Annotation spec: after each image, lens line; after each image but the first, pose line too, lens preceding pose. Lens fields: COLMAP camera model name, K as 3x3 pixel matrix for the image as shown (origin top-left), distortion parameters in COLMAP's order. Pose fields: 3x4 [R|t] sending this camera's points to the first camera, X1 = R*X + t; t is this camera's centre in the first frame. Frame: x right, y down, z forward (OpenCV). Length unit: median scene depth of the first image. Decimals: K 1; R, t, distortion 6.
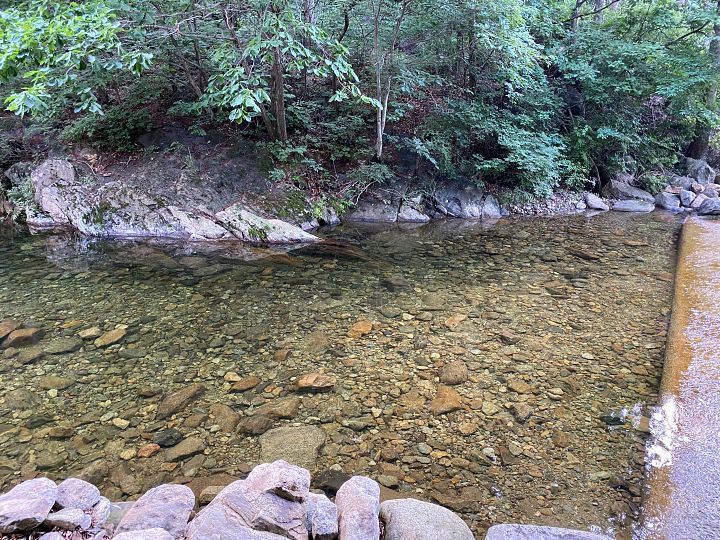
lens RADIAL K [[540.0, 0, 360.0], [0, 540.0, 270.0], [0, 0, 1]] dist [0.004658, 0.001258]
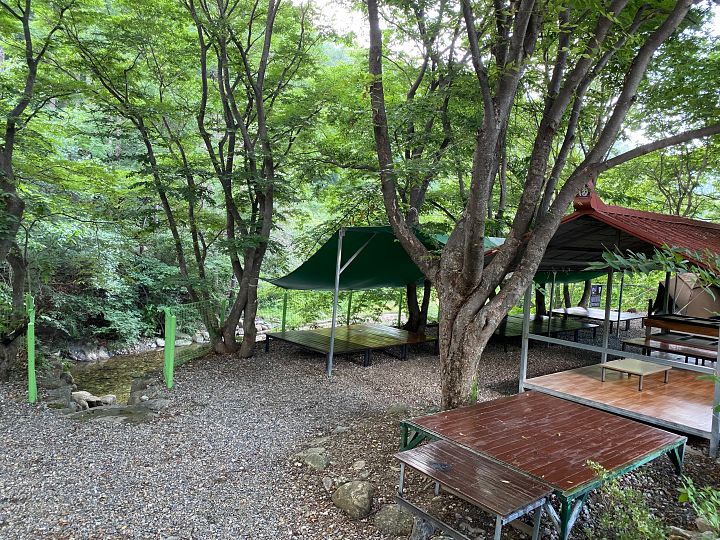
lens RADIAL K [[564.8, 0, 360.0], [0, 564.8, 270.0], [0, 0, 1]] dist [-0.008518, -0.003976]
pose [[0.771353, -0.030681, 0.635667, -0.287171], [0.163015, 0.975039, -0.150749, 0.037346], [-0.615175, 0.219904, 0.757101, -1.025465]]
